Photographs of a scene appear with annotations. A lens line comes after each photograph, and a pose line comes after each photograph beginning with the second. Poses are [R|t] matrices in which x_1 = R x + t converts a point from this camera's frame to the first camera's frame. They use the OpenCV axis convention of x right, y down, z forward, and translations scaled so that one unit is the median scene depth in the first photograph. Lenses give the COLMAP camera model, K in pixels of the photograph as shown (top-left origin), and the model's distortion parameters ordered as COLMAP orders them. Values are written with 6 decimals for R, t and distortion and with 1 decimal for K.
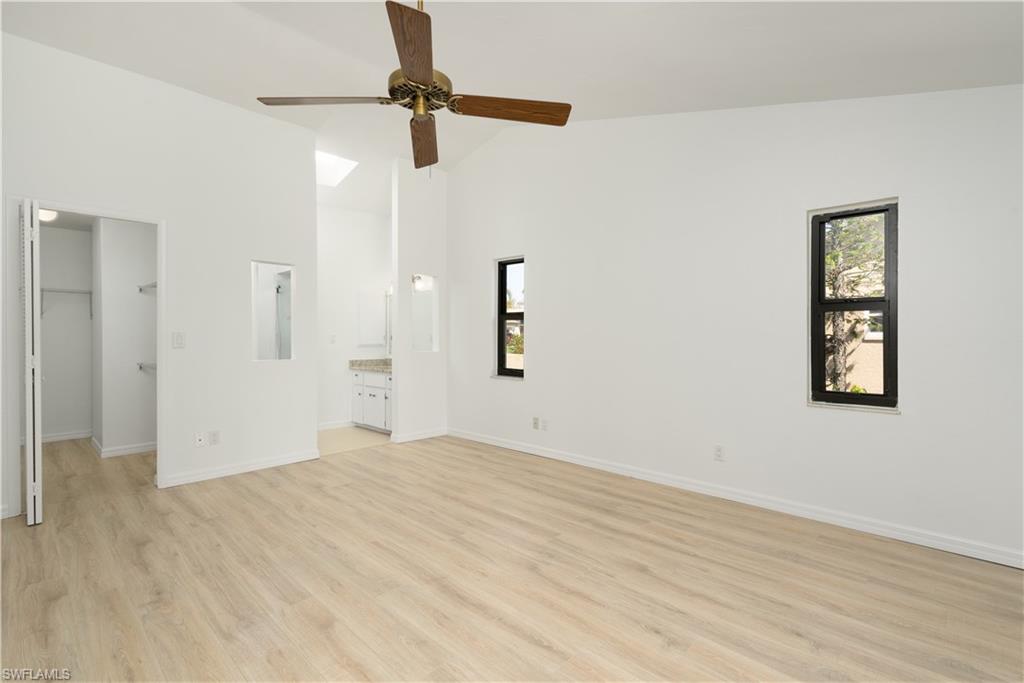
lens RADIAL K [[470.8, 0, 505.6], [0, 470.8, 341.2], [0, 0, 1]] dist [-0.000589, 0.000705]
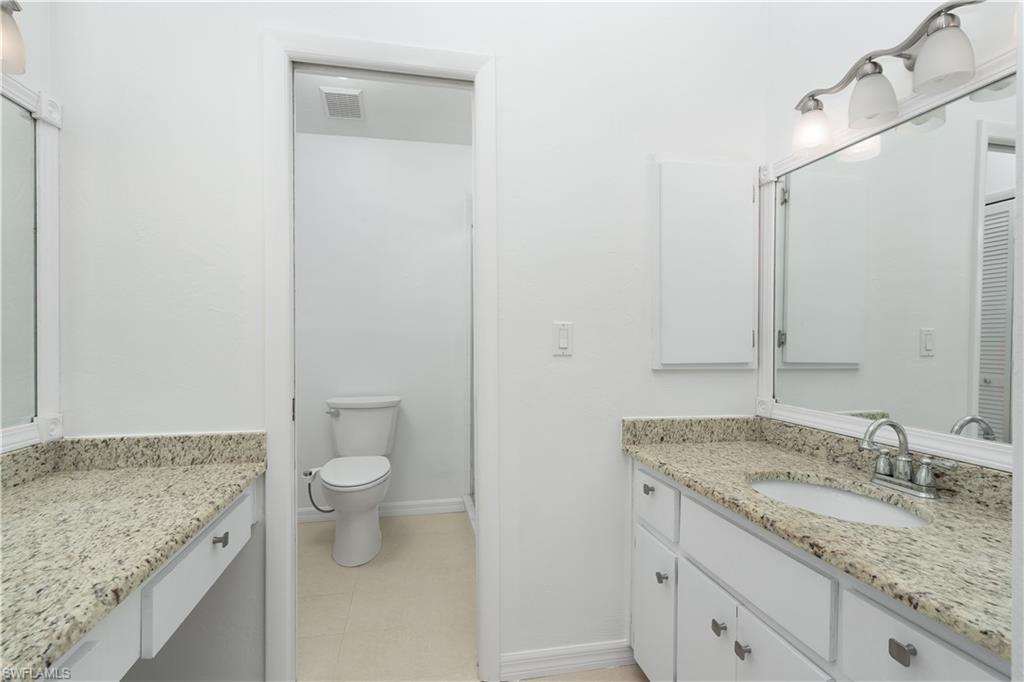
lens RADIAL K [[470.8, 0, 511.0], [0, 470.8, 341.9], [0, 0, 1]] dist [-0.000589, 0.000705]
pose [[0.829899, 0.007598, -0.557862, -0.233214], [-0.009644, 0.999953, -0.000727, -0.003742], [0.557831, 0.005983, 0.829933, 0.734684]]
